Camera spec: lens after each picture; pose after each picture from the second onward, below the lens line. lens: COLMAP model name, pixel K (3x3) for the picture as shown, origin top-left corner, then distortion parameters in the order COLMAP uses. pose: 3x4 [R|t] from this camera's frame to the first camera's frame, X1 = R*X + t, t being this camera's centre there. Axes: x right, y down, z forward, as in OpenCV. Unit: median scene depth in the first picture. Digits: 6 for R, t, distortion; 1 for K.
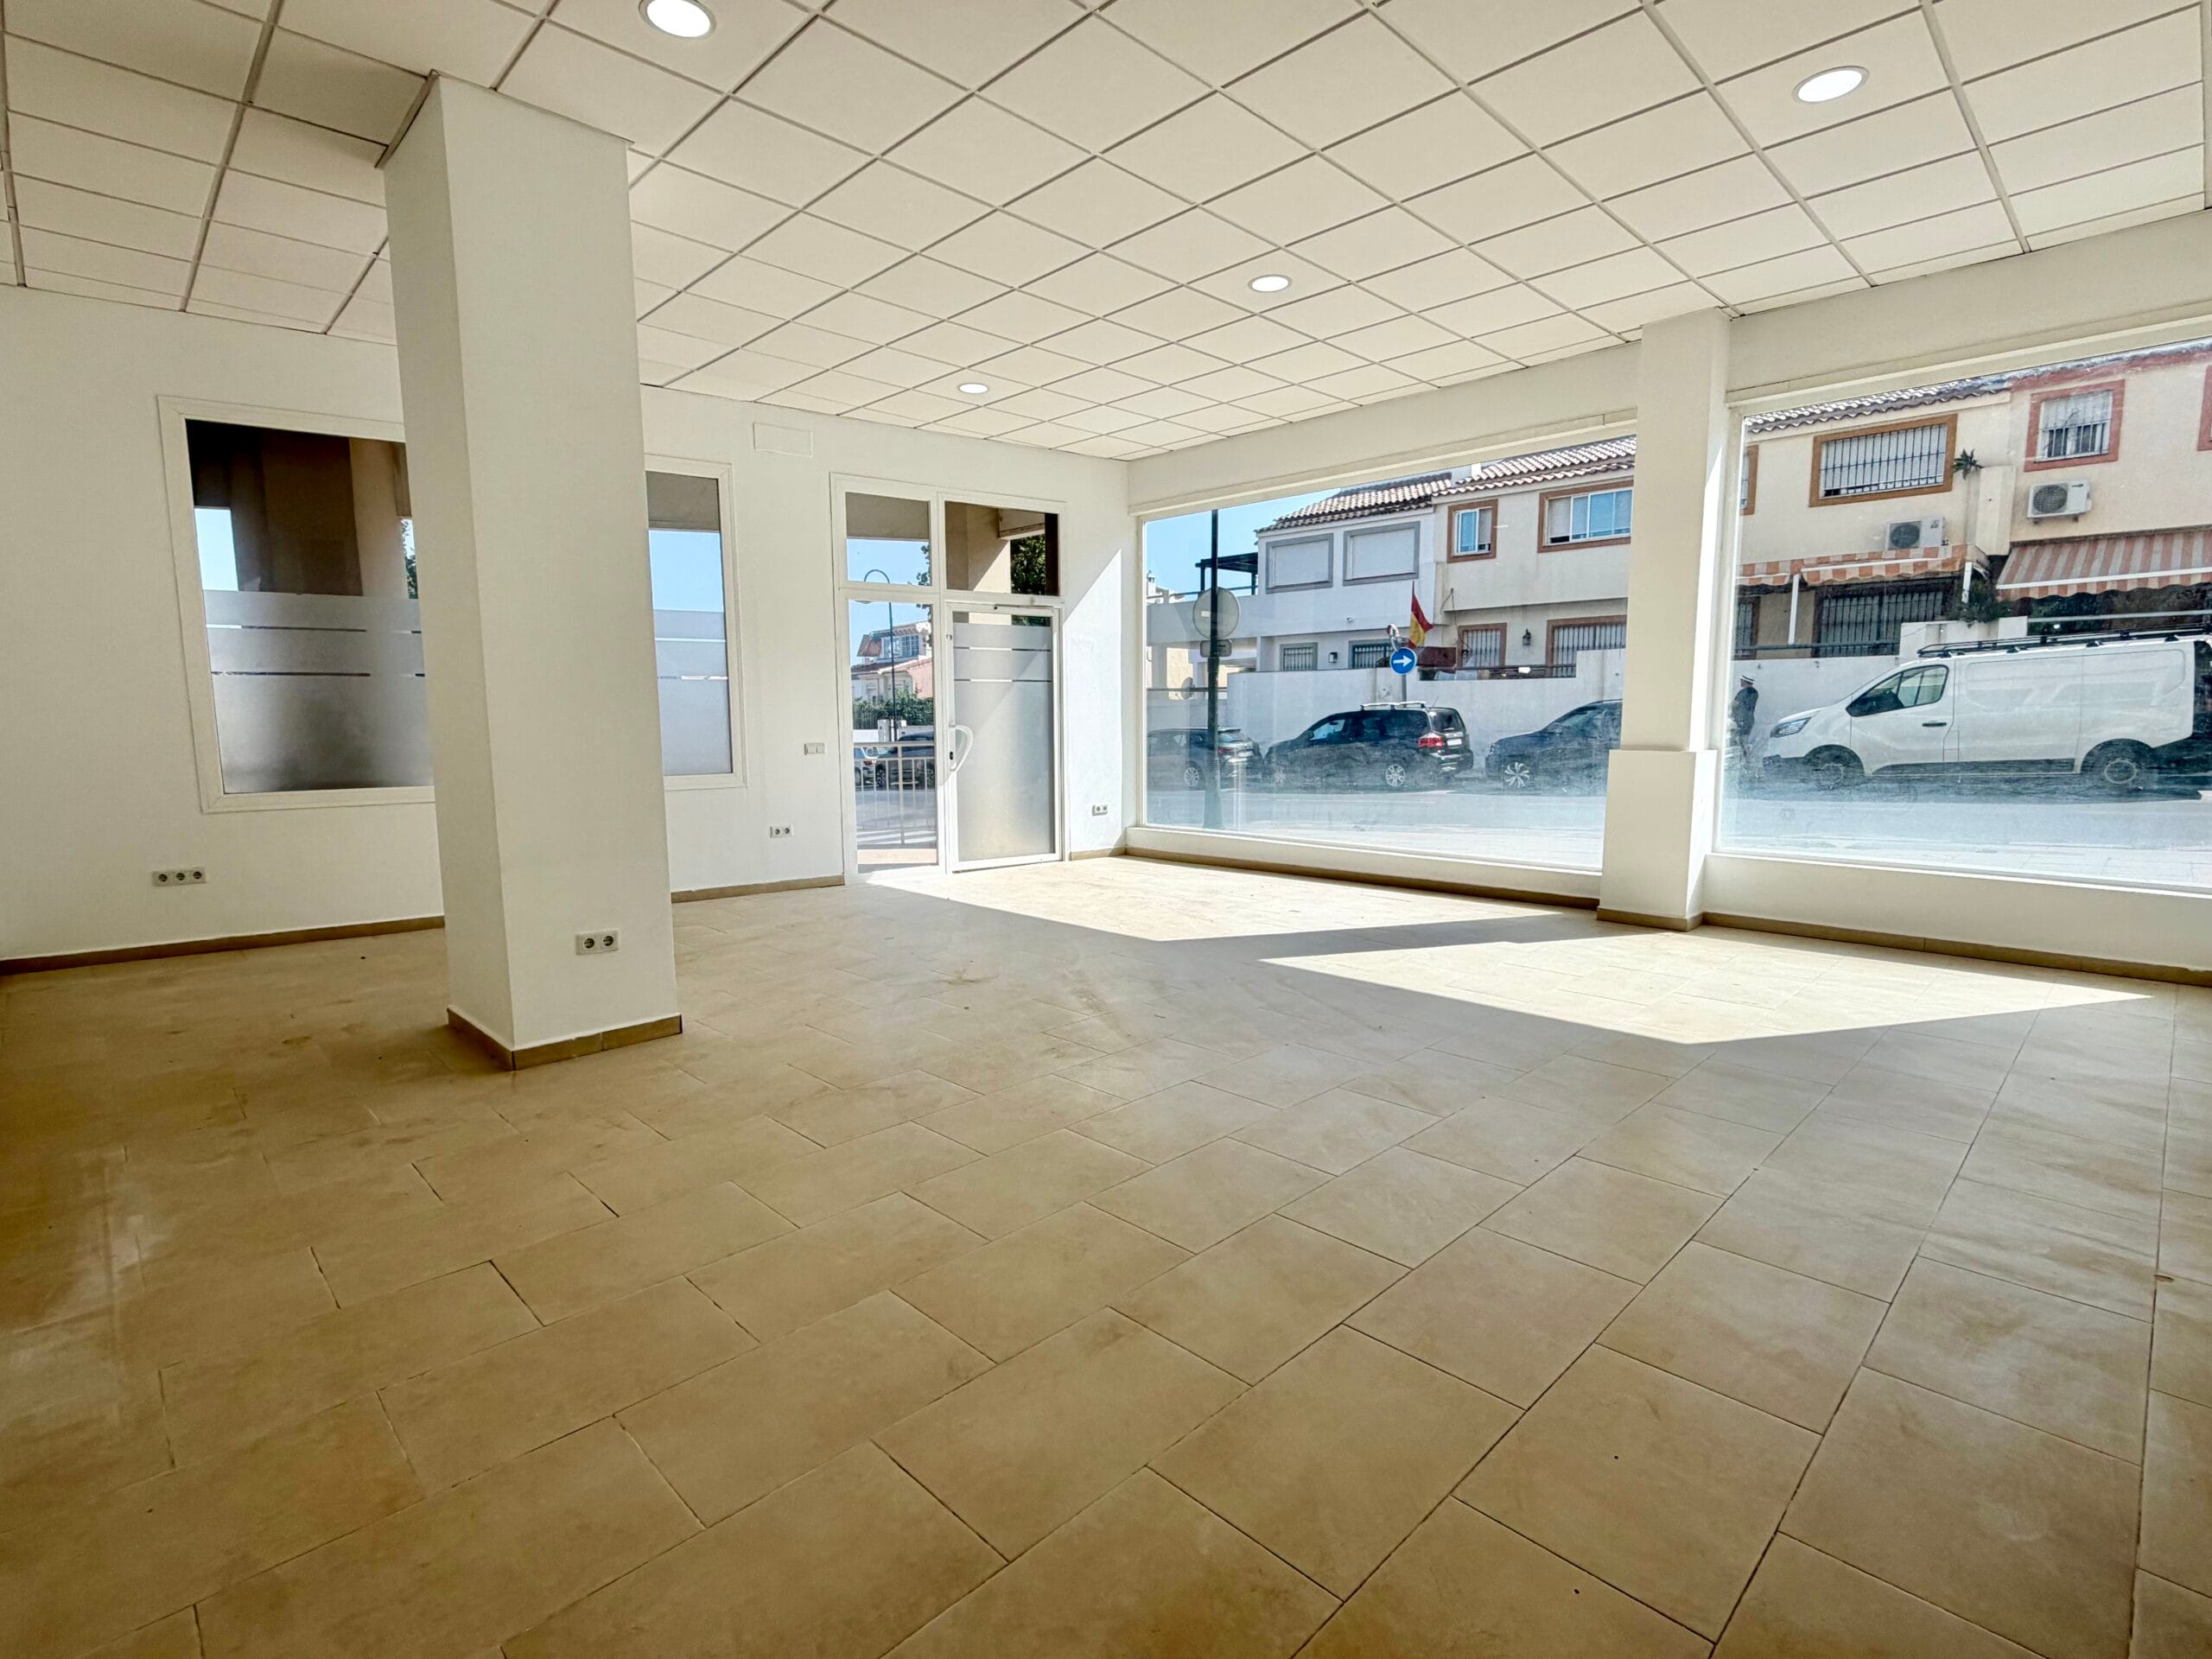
lens RADIAL K [[1067.6, 0, 1103.7], [0, 1067.6, 837.6], [0, 0, 1]] dist [0.002104, -0.000035]
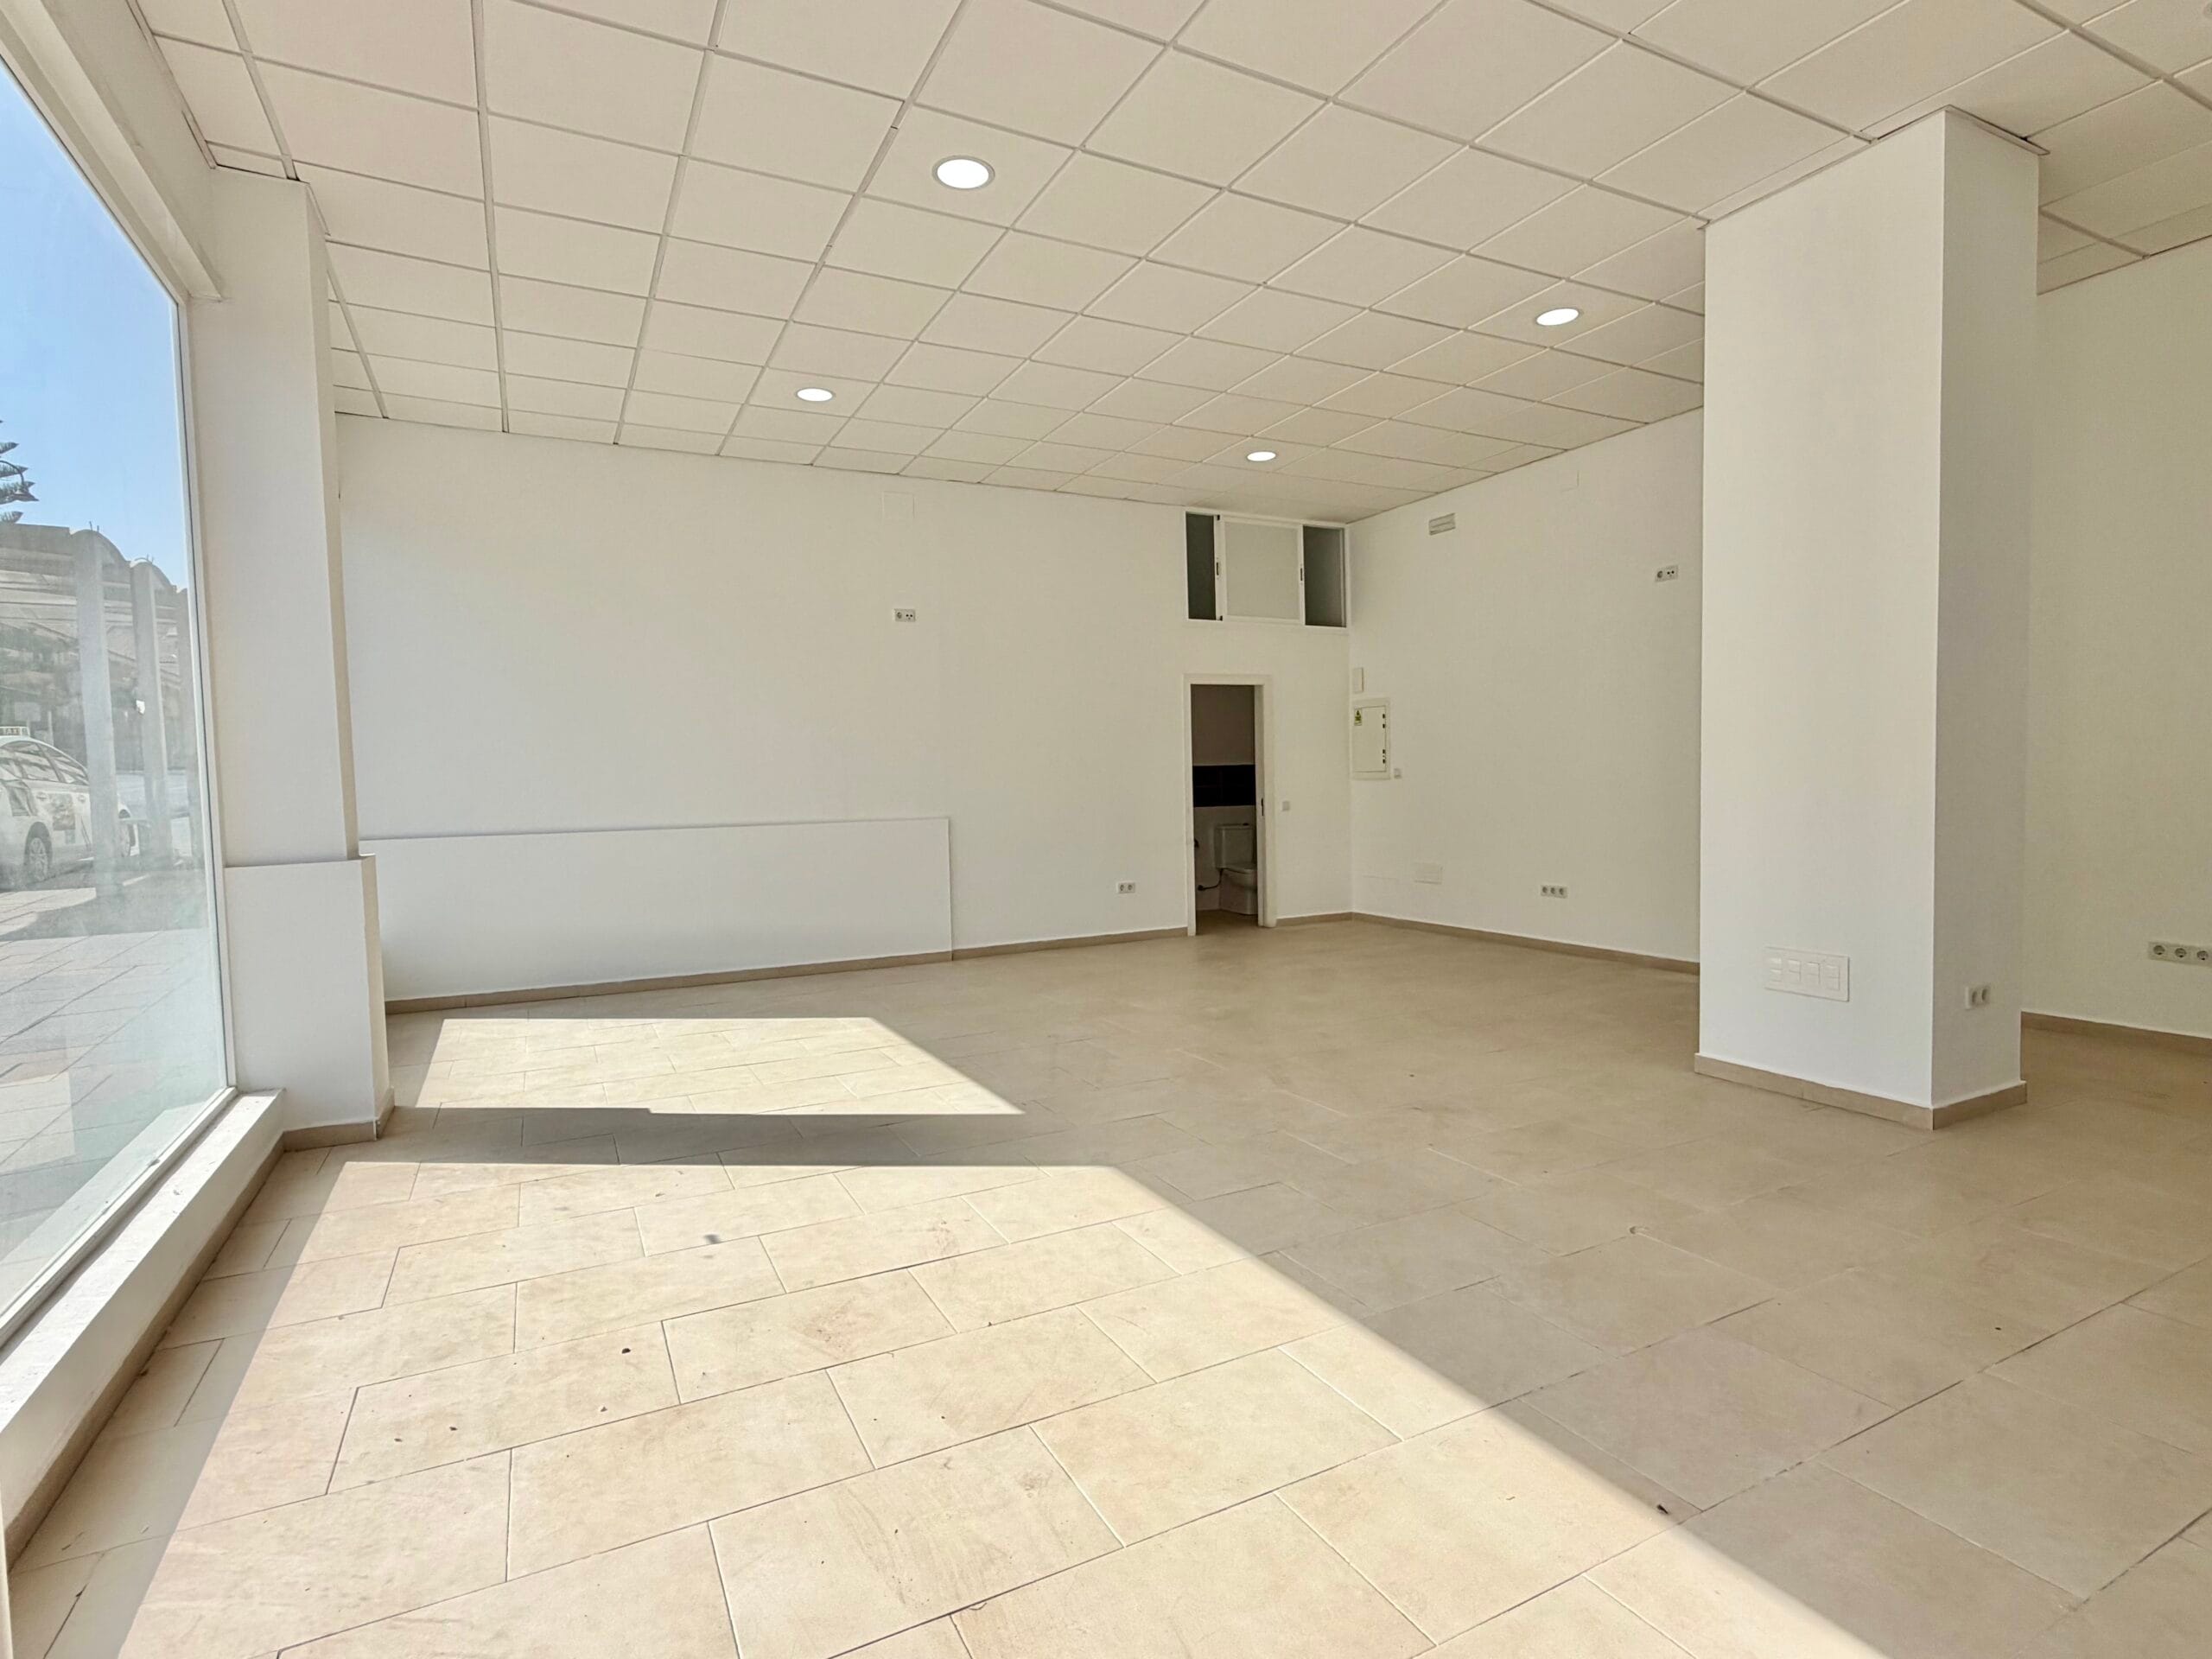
lens RADIAL K [[1094.8, 0, 1098.9], [0, 1094.8, 834.4], [0, 0, 1]] dist [-0.000393, 0.000191]
pose [[-0.954555, 0.014772, 0.297669, -0.076592], [0.065809, 0.984566, 0.162173, -0.112191], [-0.290679, 0.174392, -0.940794, 0.963518]]
